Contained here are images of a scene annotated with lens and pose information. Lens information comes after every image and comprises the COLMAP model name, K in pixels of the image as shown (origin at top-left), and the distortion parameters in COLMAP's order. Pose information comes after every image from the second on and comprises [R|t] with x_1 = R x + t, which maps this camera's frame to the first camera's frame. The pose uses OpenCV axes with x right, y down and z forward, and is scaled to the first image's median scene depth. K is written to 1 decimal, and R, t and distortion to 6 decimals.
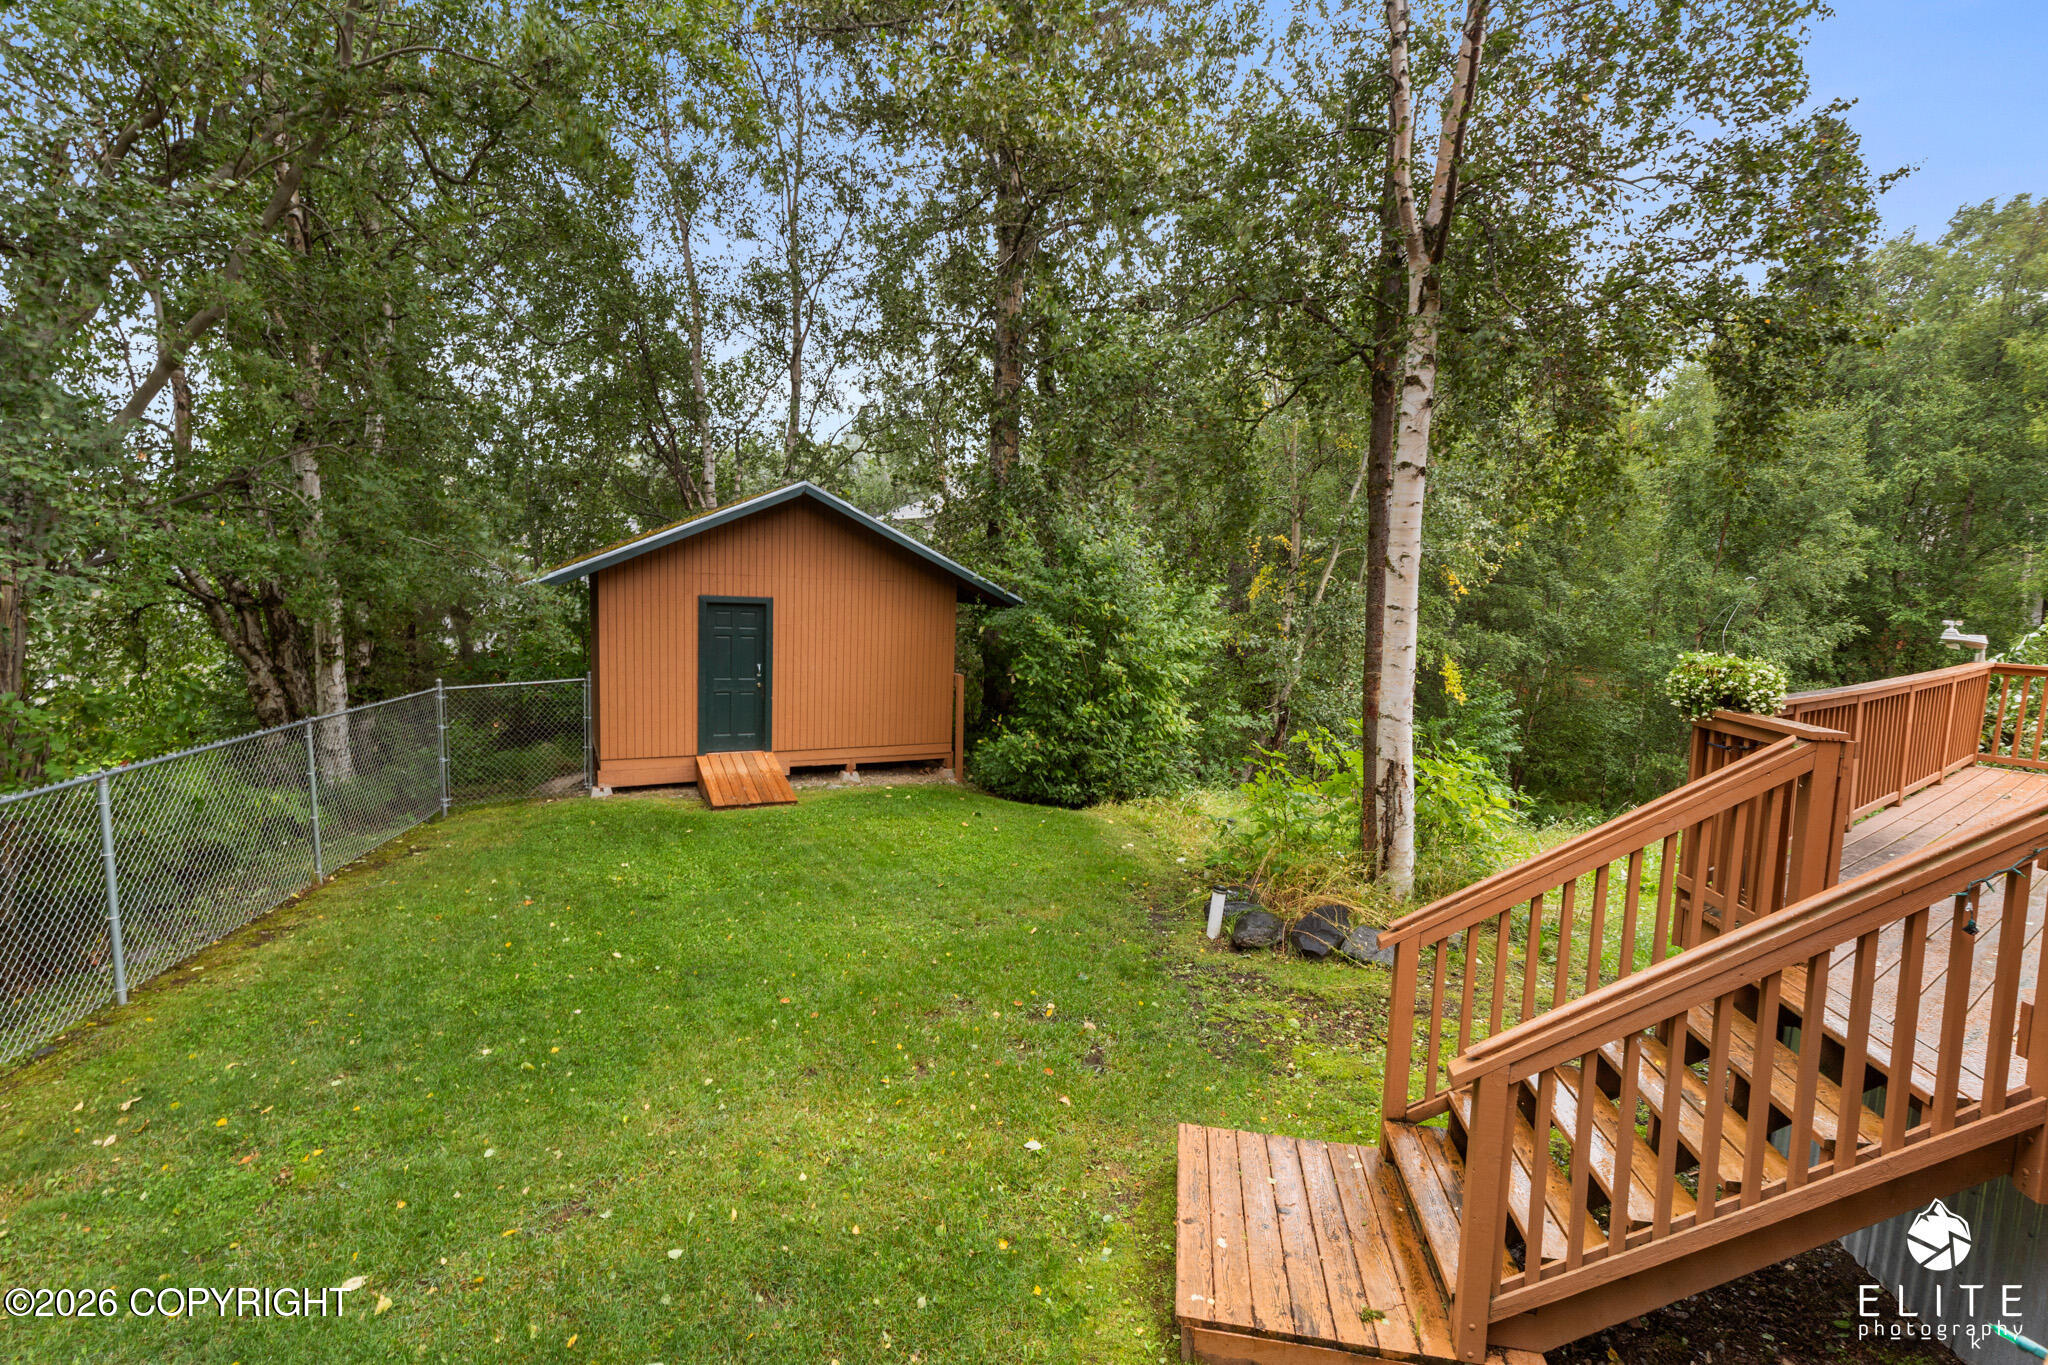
lens RADIAL K [[929.4, 0, 1043.6], [0, 929.4, 689.0], [0, 0, 1]] dist [0.017827, -0.013689]
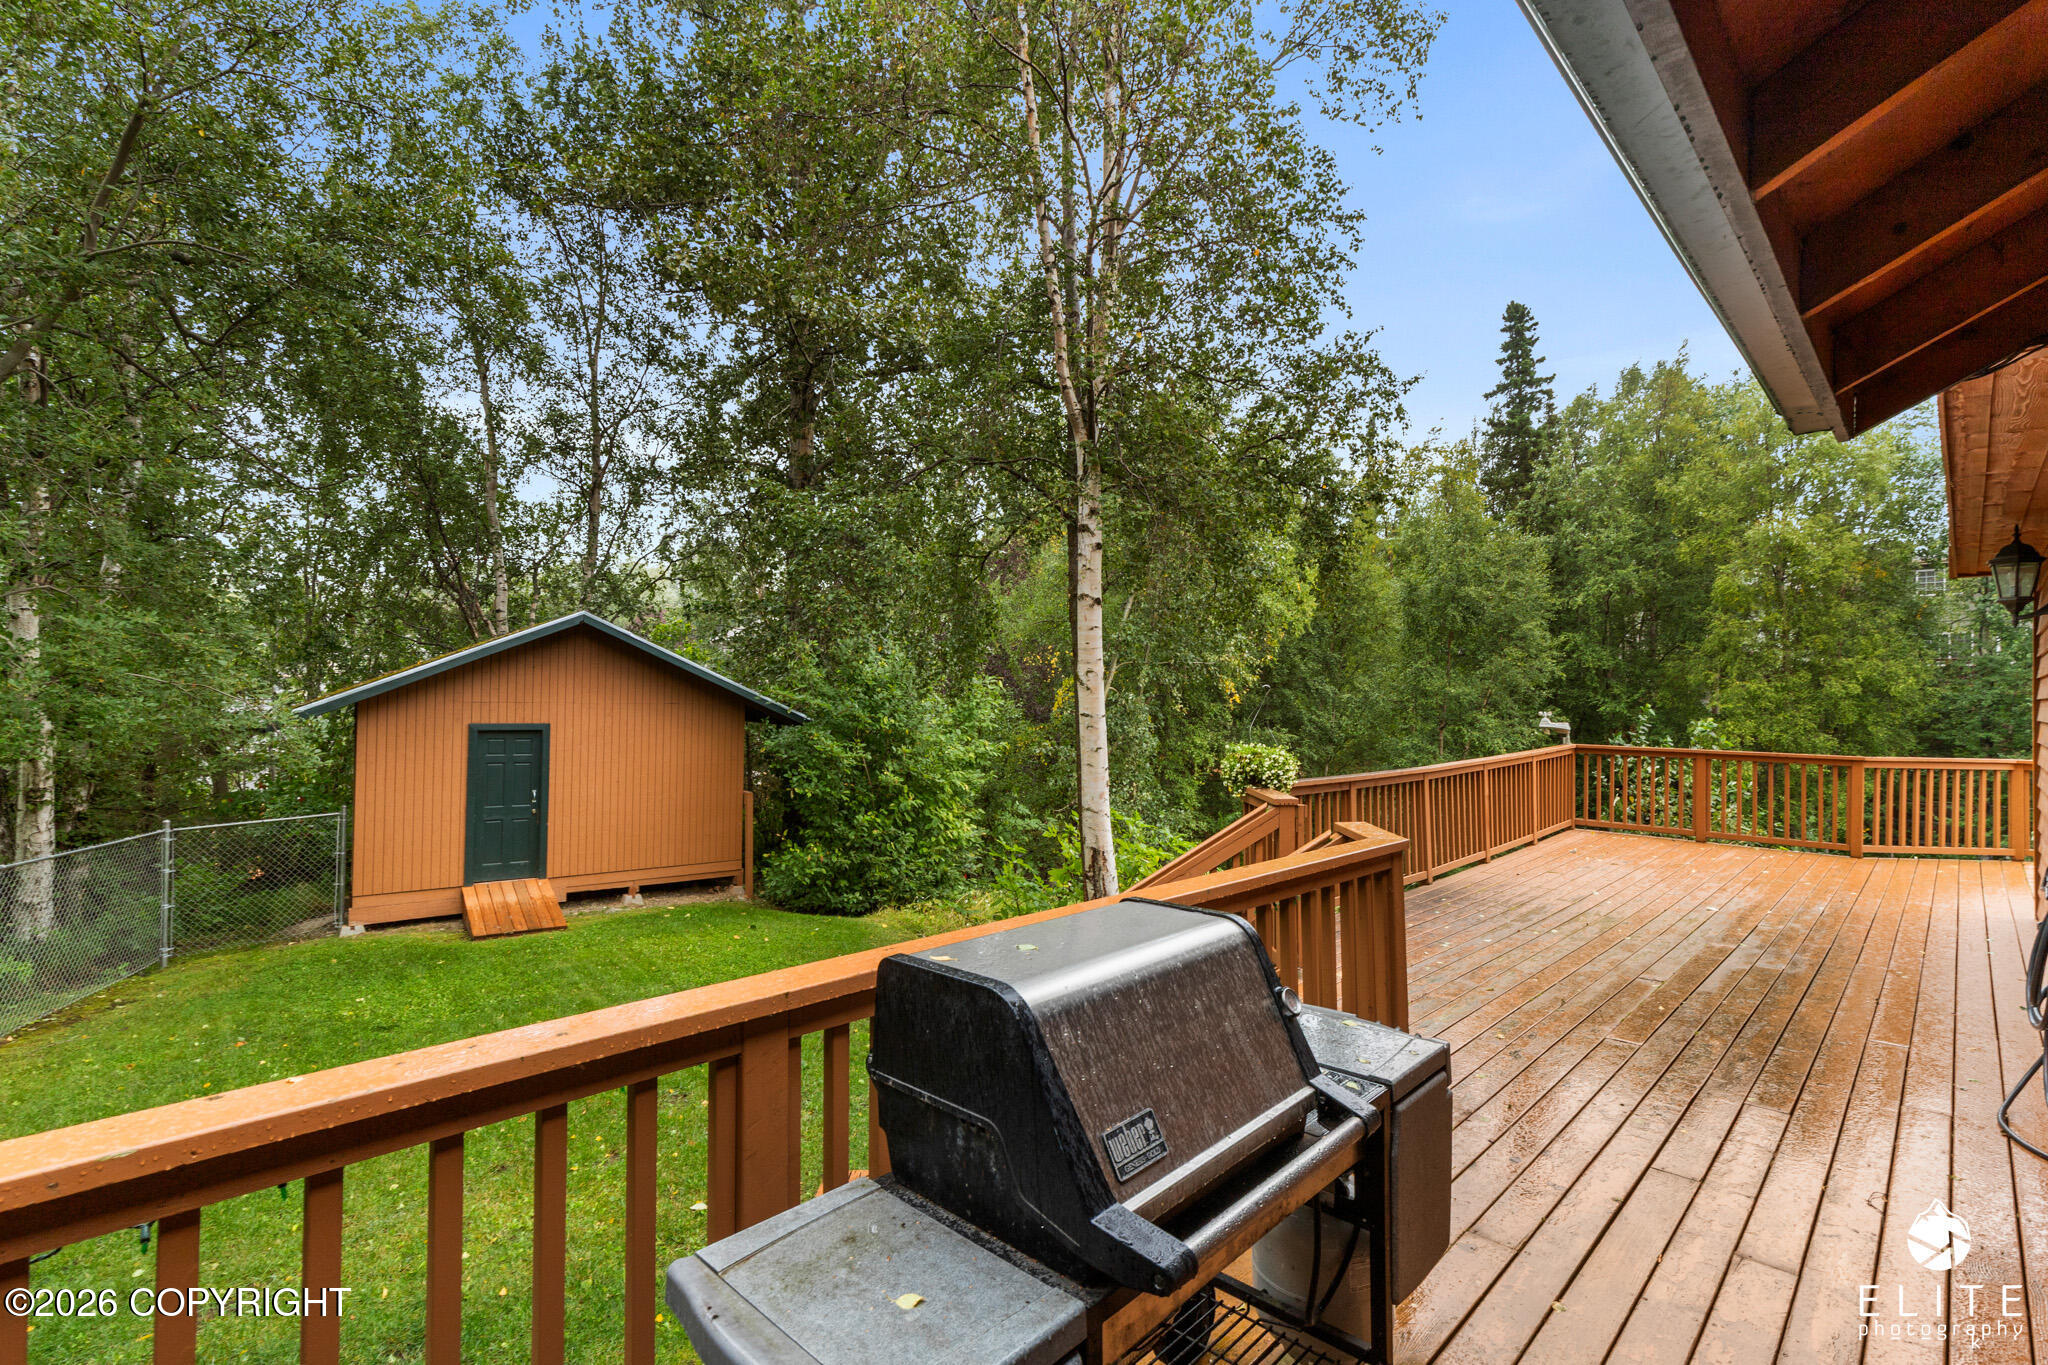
lens RADIAL K [[942.9, 0, 1063.7], [0, 942.9, 681.1], [0, 0, 1]] dist [0.002479, 0.000977]
pose [[0.987002, -0.026123, 0.158569, 0.101337], [0.046347, 0.991046, -0.125215, 0.011002], [-0.153878, 0.130937, 0.979376, -0.101263]]
